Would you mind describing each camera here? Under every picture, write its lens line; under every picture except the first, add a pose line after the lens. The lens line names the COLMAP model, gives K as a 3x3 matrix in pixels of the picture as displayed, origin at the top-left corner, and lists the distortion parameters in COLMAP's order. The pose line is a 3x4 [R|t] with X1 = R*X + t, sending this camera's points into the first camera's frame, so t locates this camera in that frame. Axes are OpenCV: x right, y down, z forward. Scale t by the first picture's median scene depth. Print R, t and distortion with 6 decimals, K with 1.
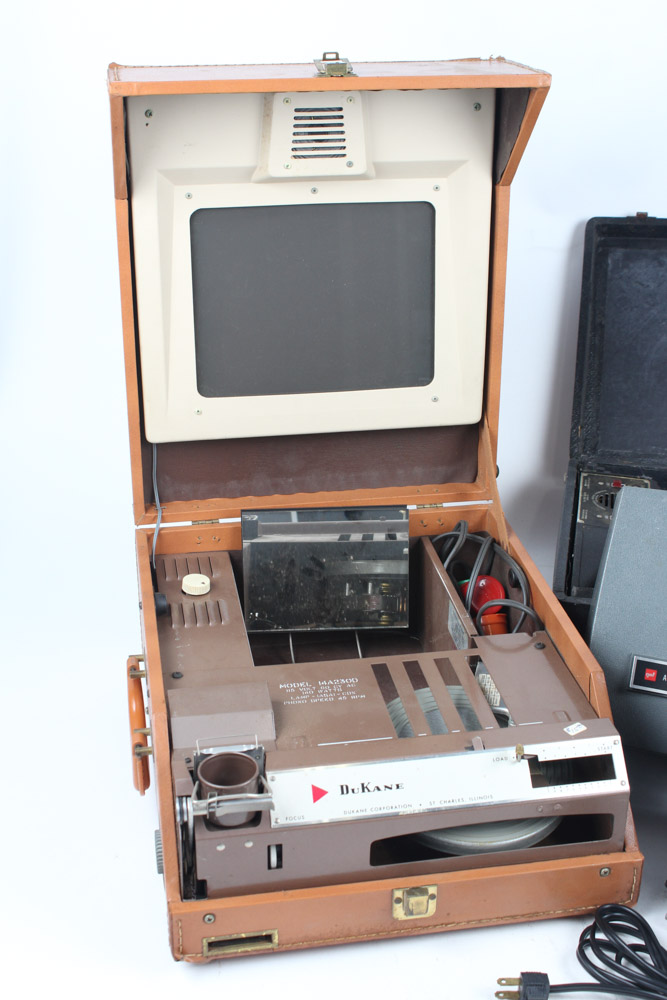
lens RADIAL K [[1333.1, 0, 332.8], [0, 1333.1, 494.4], [0, 0, 1]] dist [-0.057513, 0.000000]
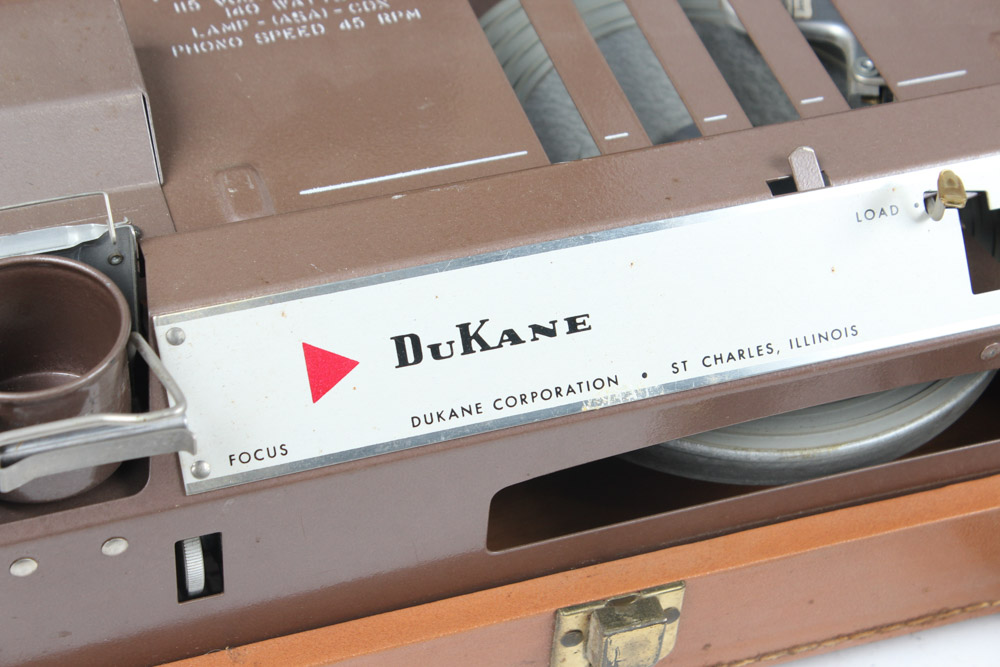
lens RADIAL K [[2360.1, 0, 498.7], [0, 2360.1, 337.0], [0, 0, 1]] dist [0.070748, 0.000000]
pose [[0.988534, -0.072397, 0.132515, -0.040262], [0.020056, 0.932746, 0.359977, 0.018131], [-0.149663, -0.353191, 0.923502, 0.447836]]
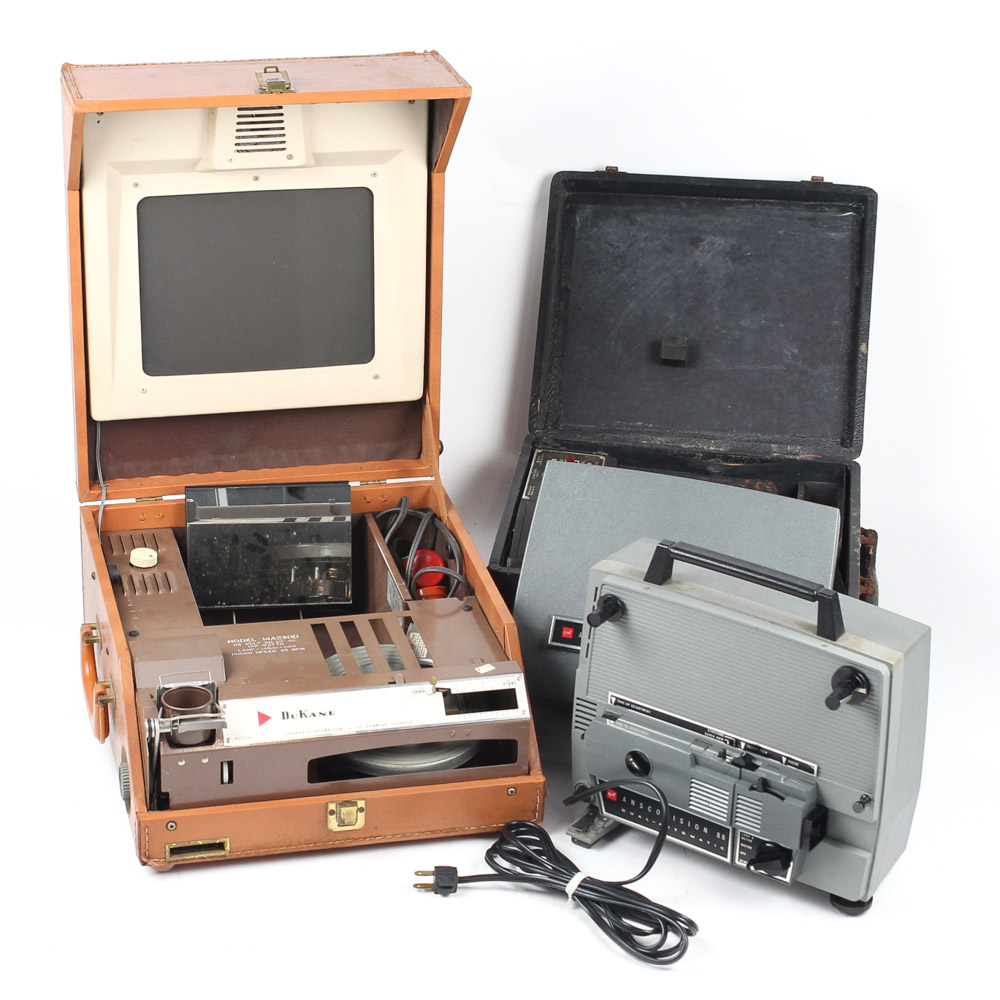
lens RADIAL K [[2596.8, 0, 490.5], [0, 2596.8, 498.4], [0, 0, 1]] dist [-0.071580, 0.000000]
pose [[0.996915, -0.005377, 0.078307, 0.010229], [0.005402, 0.999985, -0.000114, 0.027347], [-0.078305, 0.000536, 0.996929, -1.221336]]
